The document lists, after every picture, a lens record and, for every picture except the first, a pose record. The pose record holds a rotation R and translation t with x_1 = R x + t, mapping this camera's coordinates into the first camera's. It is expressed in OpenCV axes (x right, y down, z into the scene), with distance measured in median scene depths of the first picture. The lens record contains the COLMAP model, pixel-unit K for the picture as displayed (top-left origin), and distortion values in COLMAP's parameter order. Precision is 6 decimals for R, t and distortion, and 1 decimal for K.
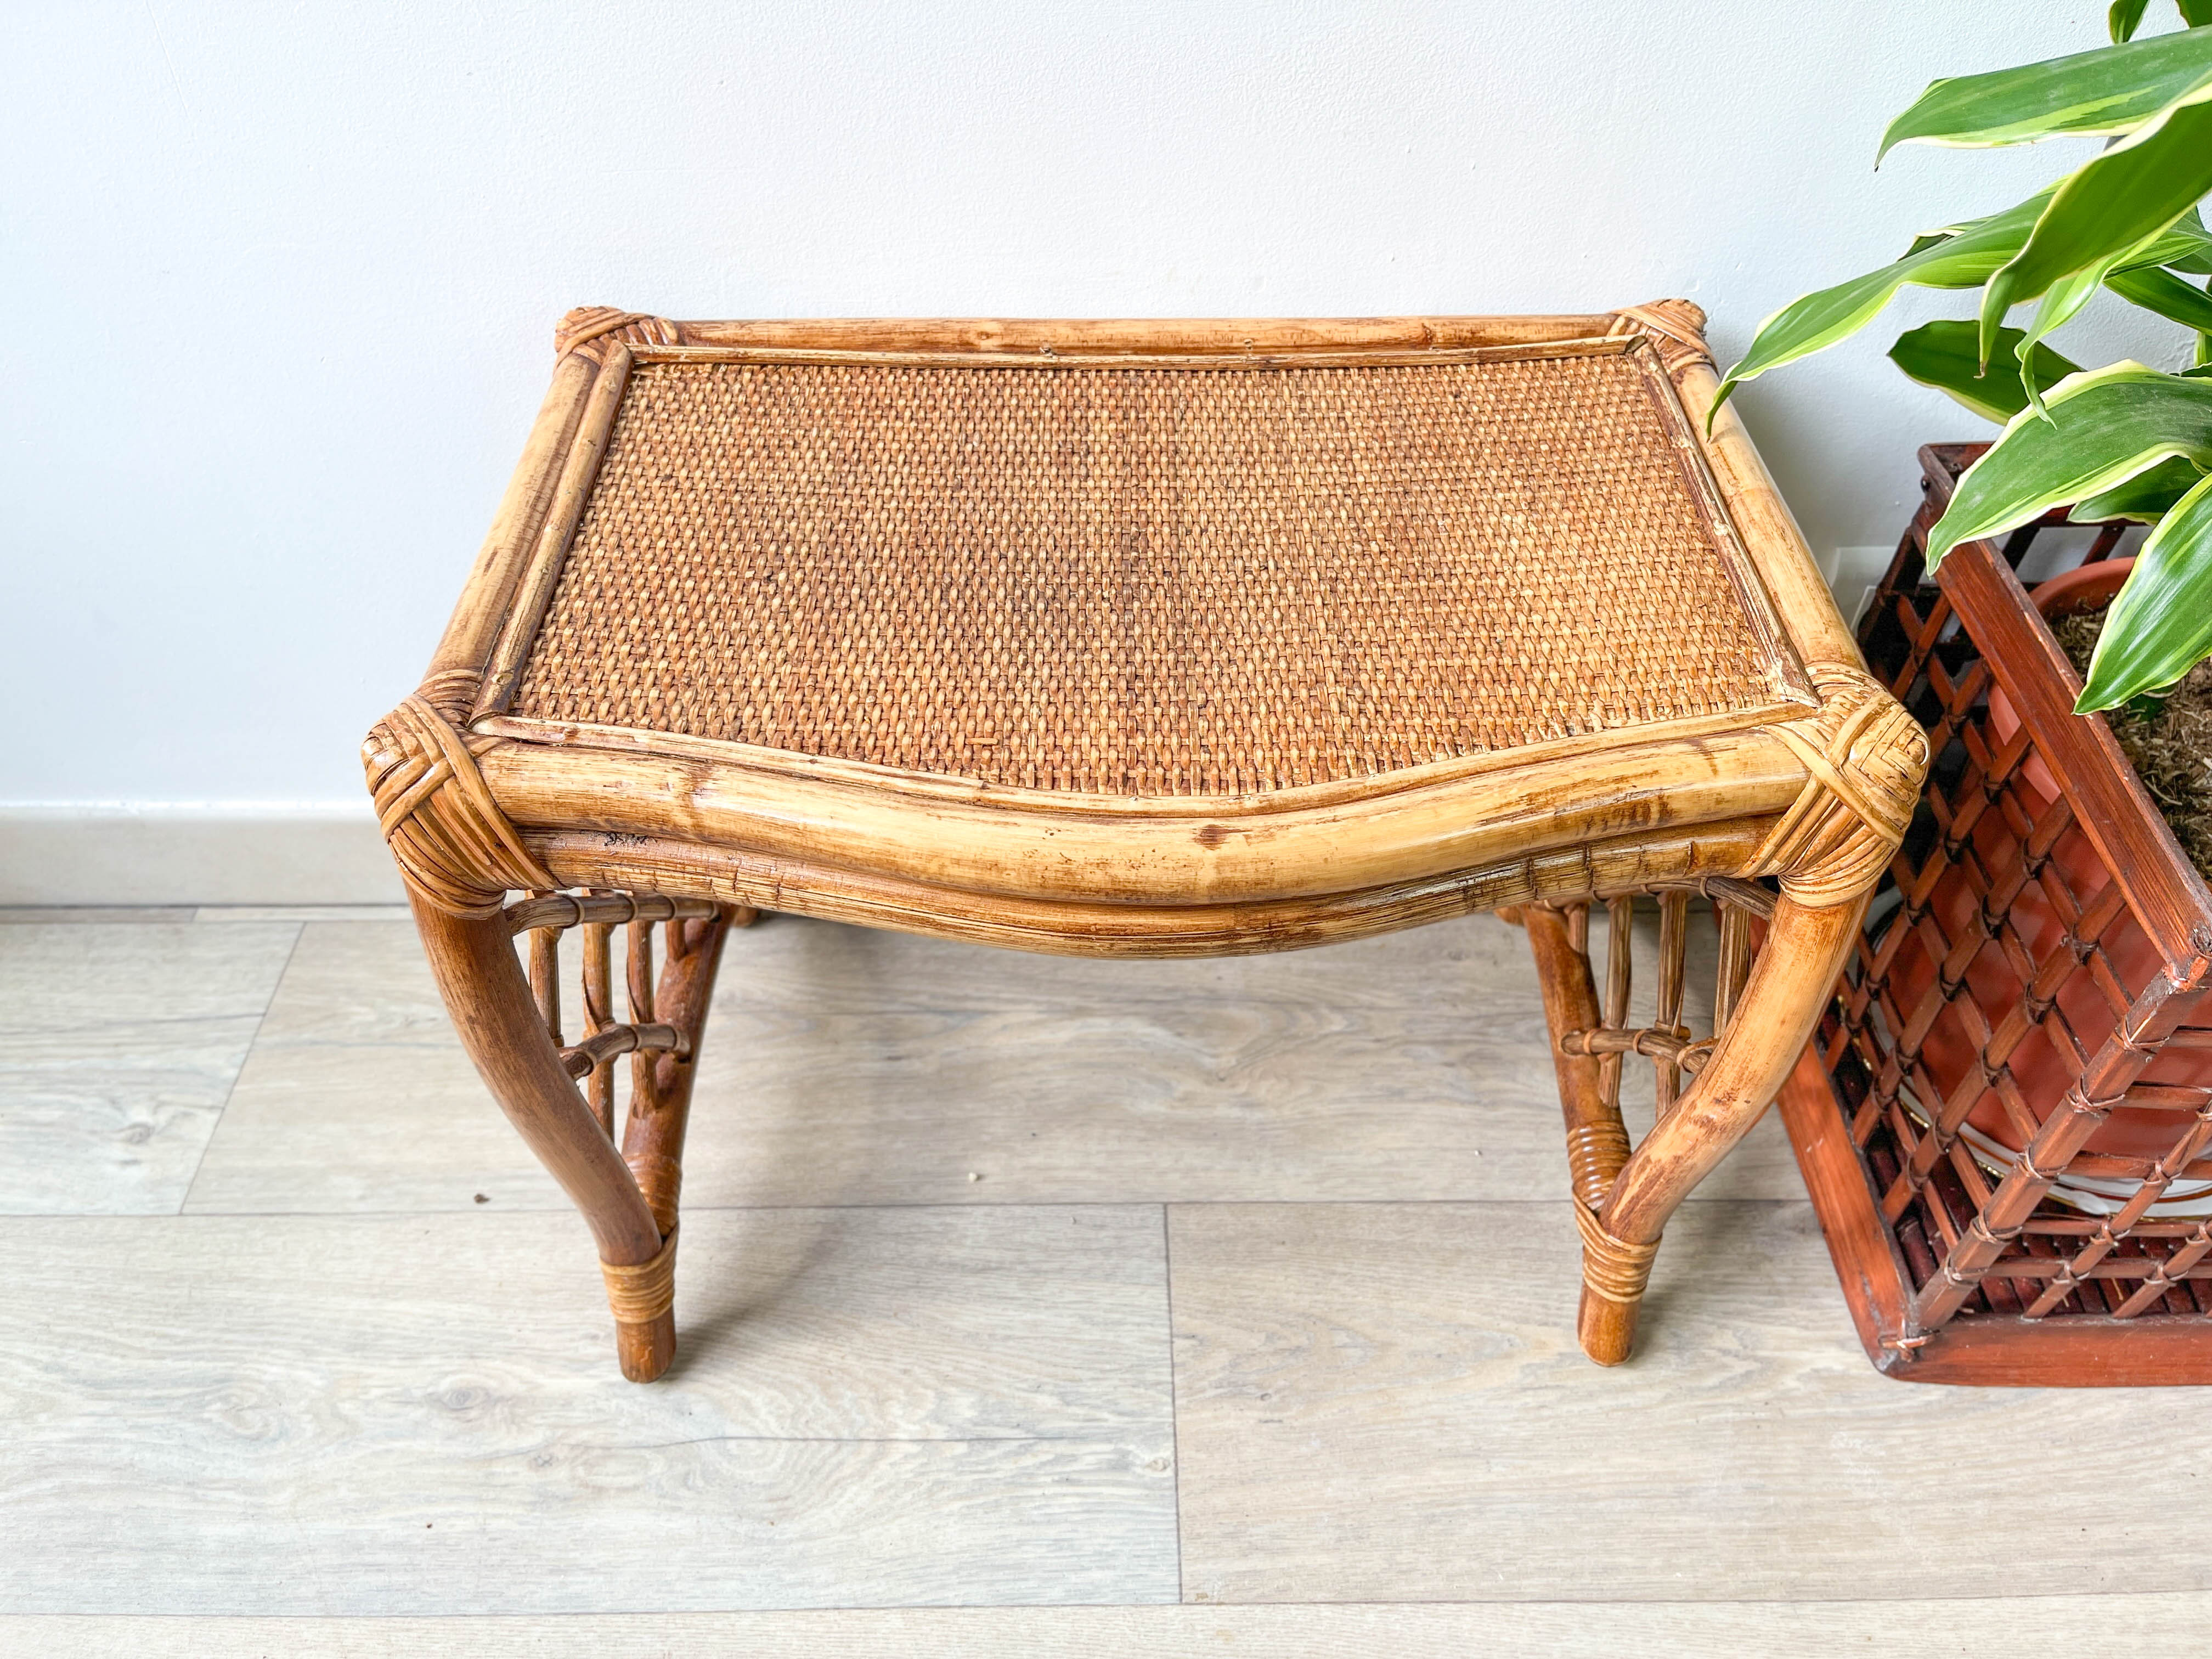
lens RADIAL K [[1683.1, 0, 1104.8], [0, 1683.1, 856.8], [0, 0, 1]] dist [0.003394, 0.005533]
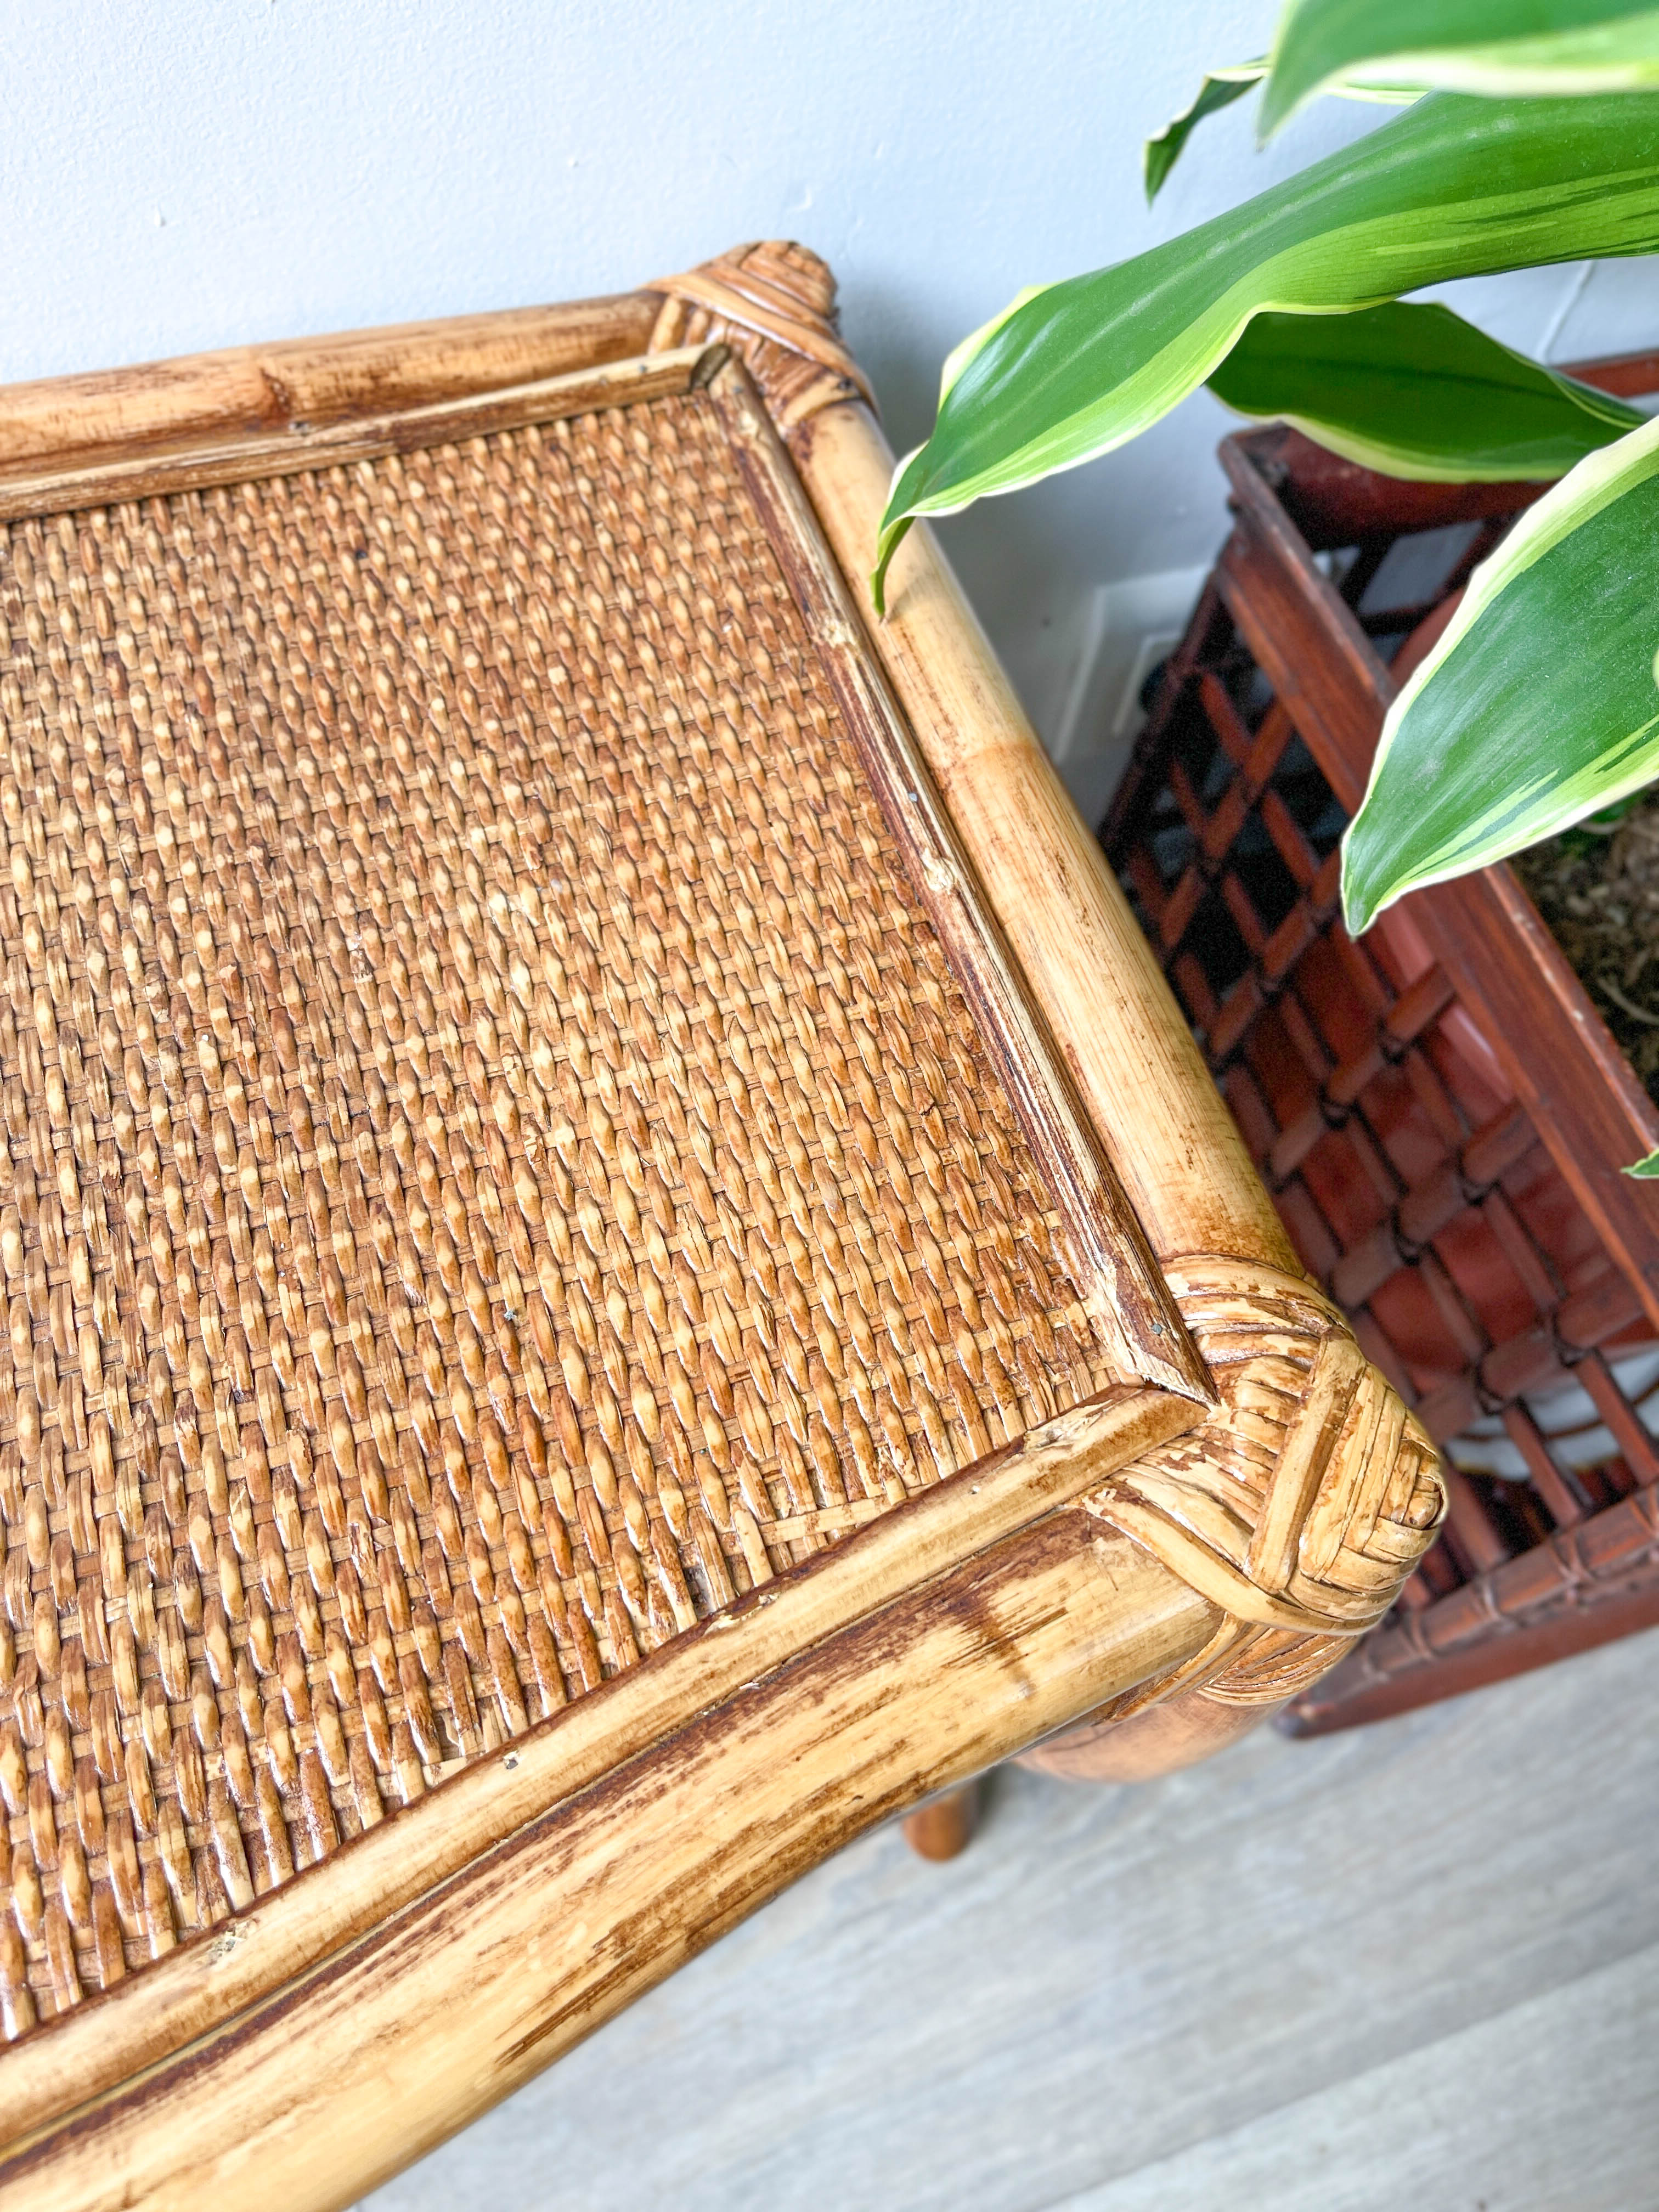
lens RADIAL K [[1688.4, 0, 822.1], [0, 1688.4, 1130.3], [0, 0, 1]] dist [0.054741, -0.103754]
pose [[0.946141, -0.238418, 0.219029, 0.205982], [0.165880, 0.937973, 0.304452, -0.267694], [-0.278030, -0.251722, 0.927003, 0.530040]]
